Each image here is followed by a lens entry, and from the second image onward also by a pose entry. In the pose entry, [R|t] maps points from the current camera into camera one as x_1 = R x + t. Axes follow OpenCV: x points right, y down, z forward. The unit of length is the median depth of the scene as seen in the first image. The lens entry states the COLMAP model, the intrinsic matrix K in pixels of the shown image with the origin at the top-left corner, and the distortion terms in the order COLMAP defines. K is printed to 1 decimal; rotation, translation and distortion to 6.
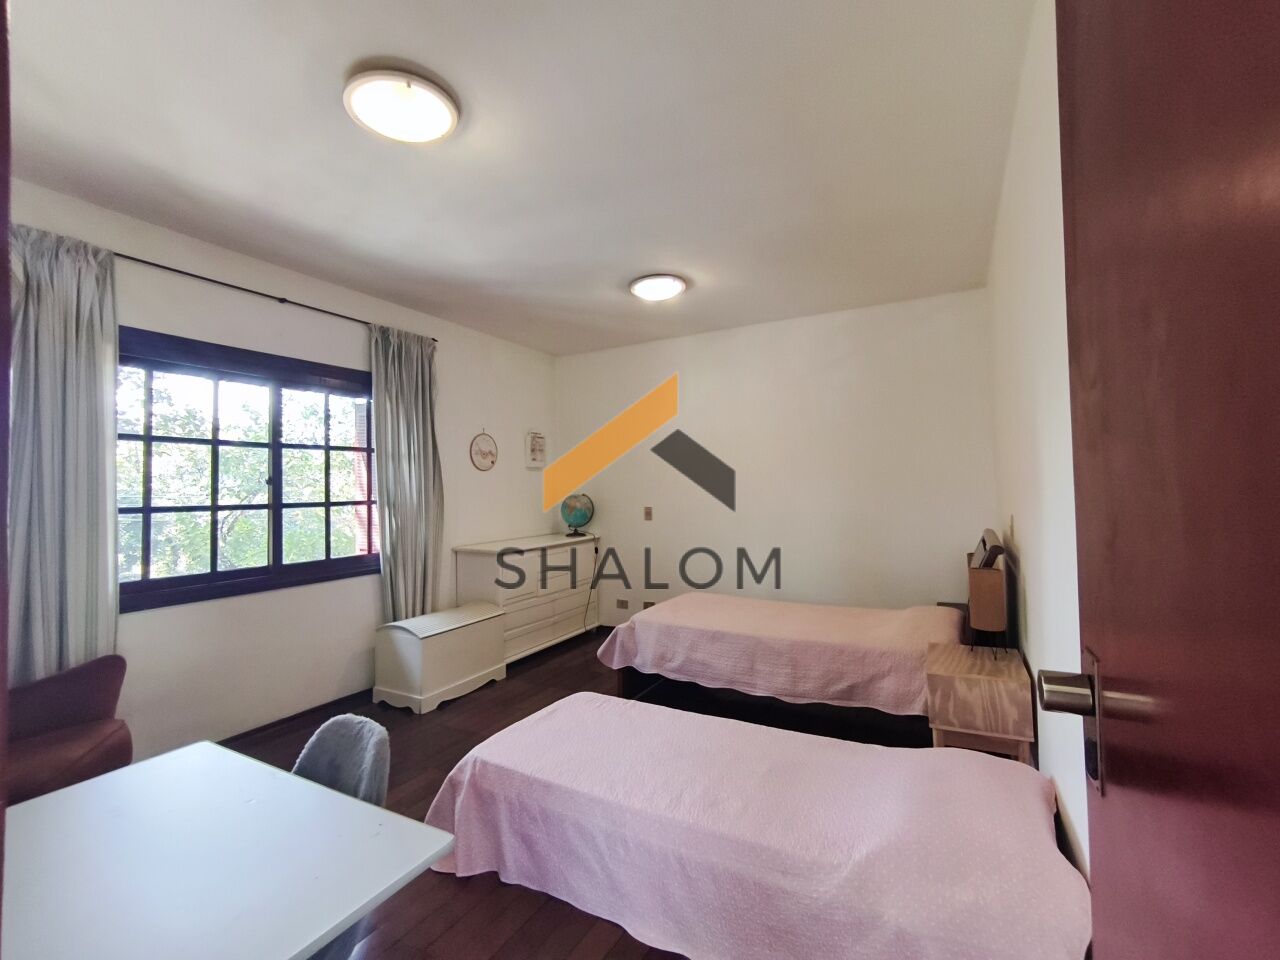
lens RADIAL K [[564.5, 0, 638.8], [0, 564.5, 477.2], [0, 0, 1]] dist [-0.000381, -0.002726]
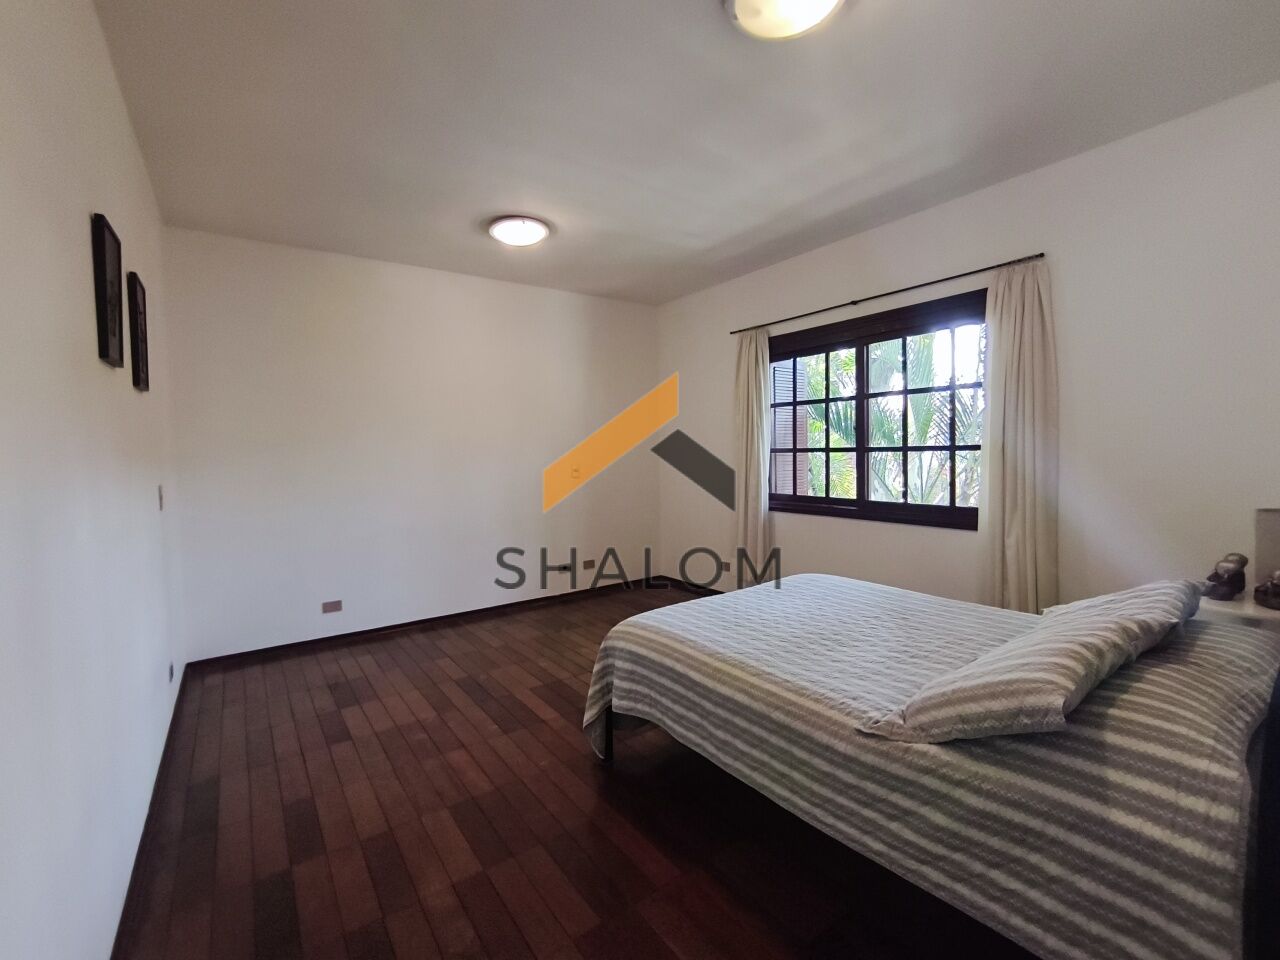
lens RADIAL K [[564.5, 0, 640.2], [0, 564.5, 475.8], [0, 0, 1]] dist [-0.000381, -0.002726]
pose [[-0.429587, 0.064713, -0.900704, 0.619098], [0.048338, 0.997647, 0.048624, 0.026779], [0.901731, -0.022650, -0.431704, 1.107850]]
